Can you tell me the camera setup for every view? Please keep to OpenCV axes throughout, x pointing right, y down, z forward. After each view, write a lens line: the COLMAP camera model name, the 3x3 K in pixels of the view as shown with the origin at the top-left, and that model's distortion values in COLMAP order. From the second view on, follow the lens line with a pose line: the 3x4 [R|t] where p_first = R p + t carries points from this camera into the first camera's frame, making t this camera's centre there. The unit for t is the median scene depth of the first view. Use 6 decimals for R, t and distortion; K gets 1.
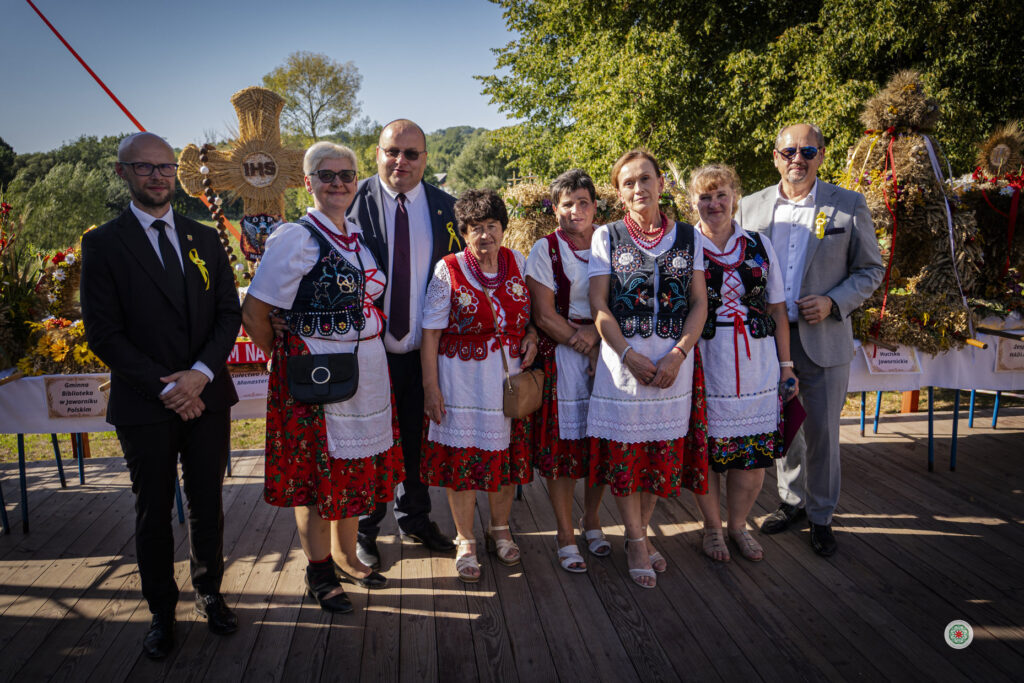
lens RADIAL K [[770.3, 0, 512.0], [0, 770.3, 341.5], [0, 0, 1]] dist [0.010267, -0.009628]
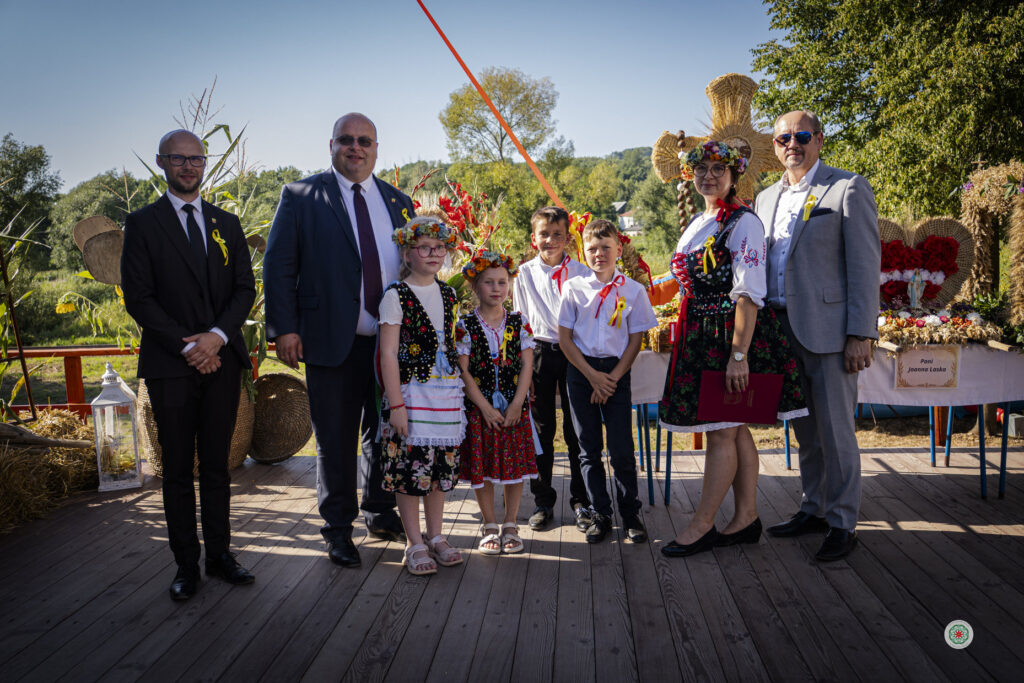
lens RADIAL K [[910.6, 0, 512.0], [0, 910.6, 341.5], [0, 0, 1]] dist [-0.040728, 0.007937]
pose [[0.977828, 0.012193, -0.209056, -0.128218], [-0.025149, 0.997916, -0.059430, 0.034847], [0.207895, 0.063370, 0.976096, -0.069570]]
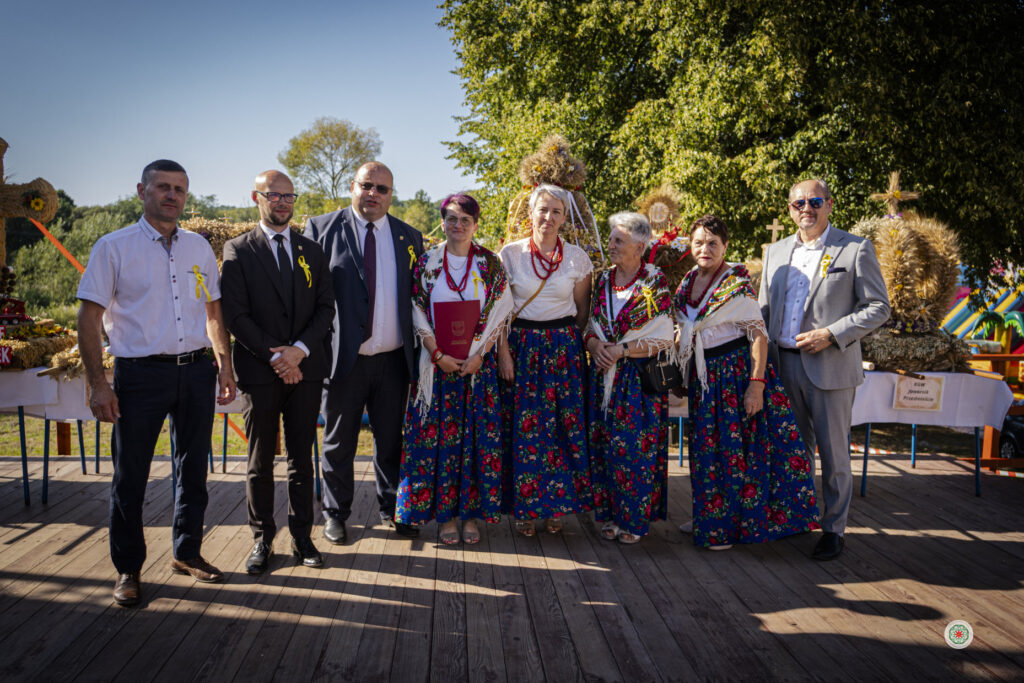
lens RADIAL K [[770.1, 0, 515.9], [0, 770.1, 336.7], [0, 0, 1]] dist [0.006274, -0.001774]
pose [[0.998568, 0.037934, -0.037726, 0.190878], [-0.041139, 0.995258, -0.088142, 0.017380], [0.034203, 0.089567, 0.995393, -0.038092]]
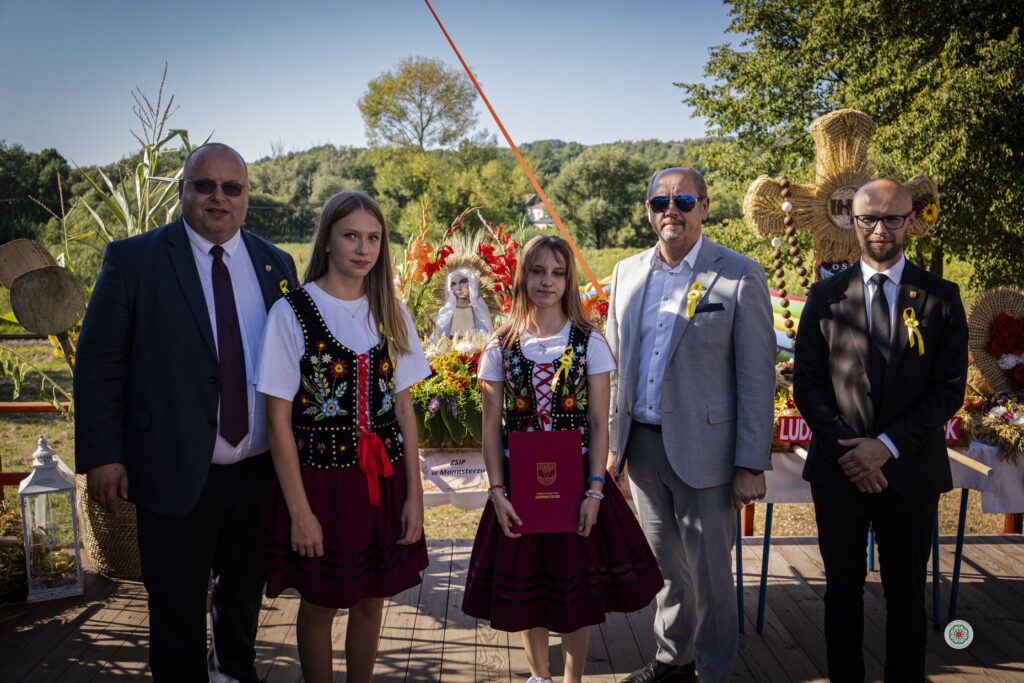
lens RADIAL K [[917.9, 0, 512.0], [0, 917.9, 341.5], [0, 0, 1]] dist [-0.044233, 0.001641]
pose [[0.993332, 0.034623, -0.109968, -0.203544], [-0.040721, 0.997727, -0.053691, -0.004312], [0.107859, 0.057811, 0.992484, -0.000434]]
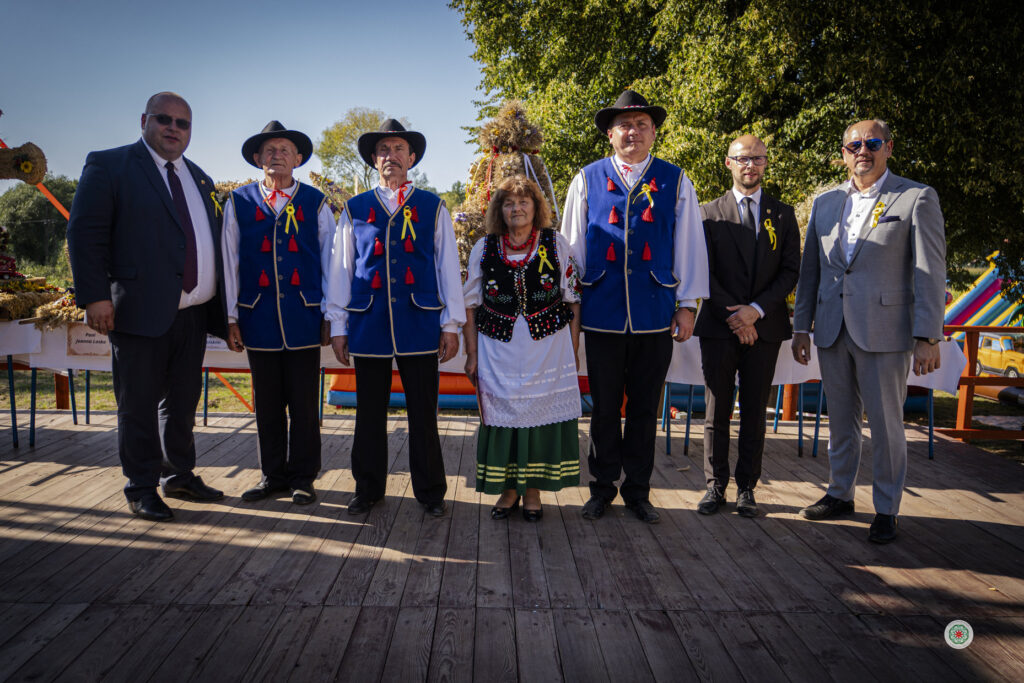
lens RADIAL K [[770.3, 0, 512.0], [0, 770.3, 341.5], [0, 0, 1]] dist [0.010267, -0.009628]
pose [[0.994939, 0.049905, -0.087217, 0.236325], [-0.056017, 0.996036, -0.069102, 0.035379], [0.083423, 0.073638, 0.993790, -0.049057]]
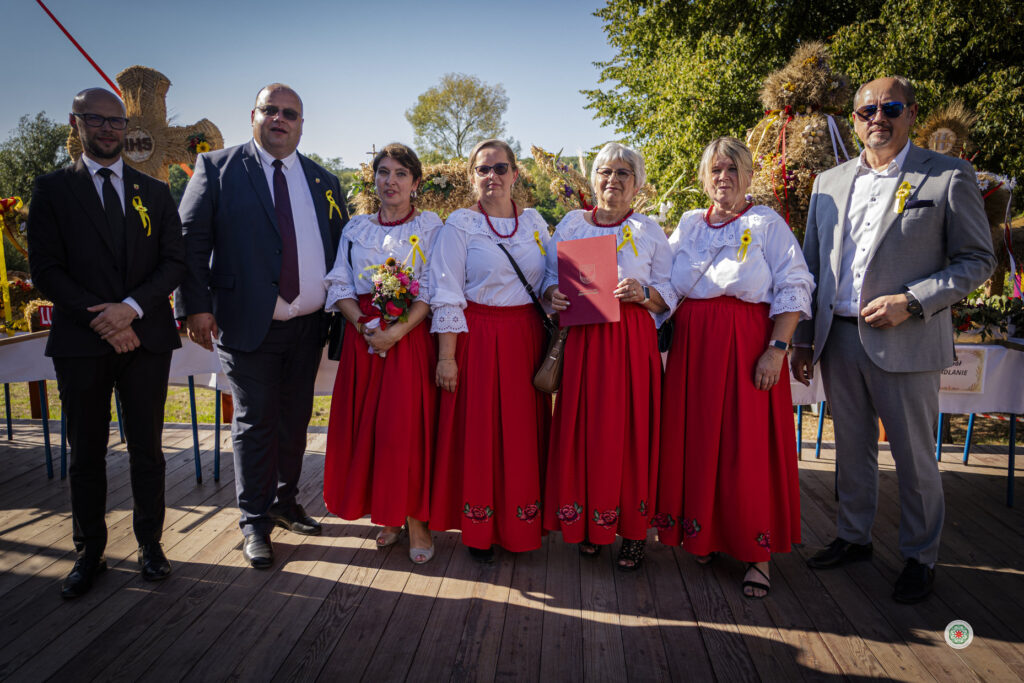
lens RADIAL K [[770.3, 0, 512.0], [0, 770.3, 341.5], [0, 0, 1]] dist [0.010267, -0.009628]
pose [[0.980060, 0.056147, -0.190602, 0.135975], [-0.061381, 0.997879, -0.021666, 0.012099], [0.188981, 0.032933, 0.981428, 0.028131]]
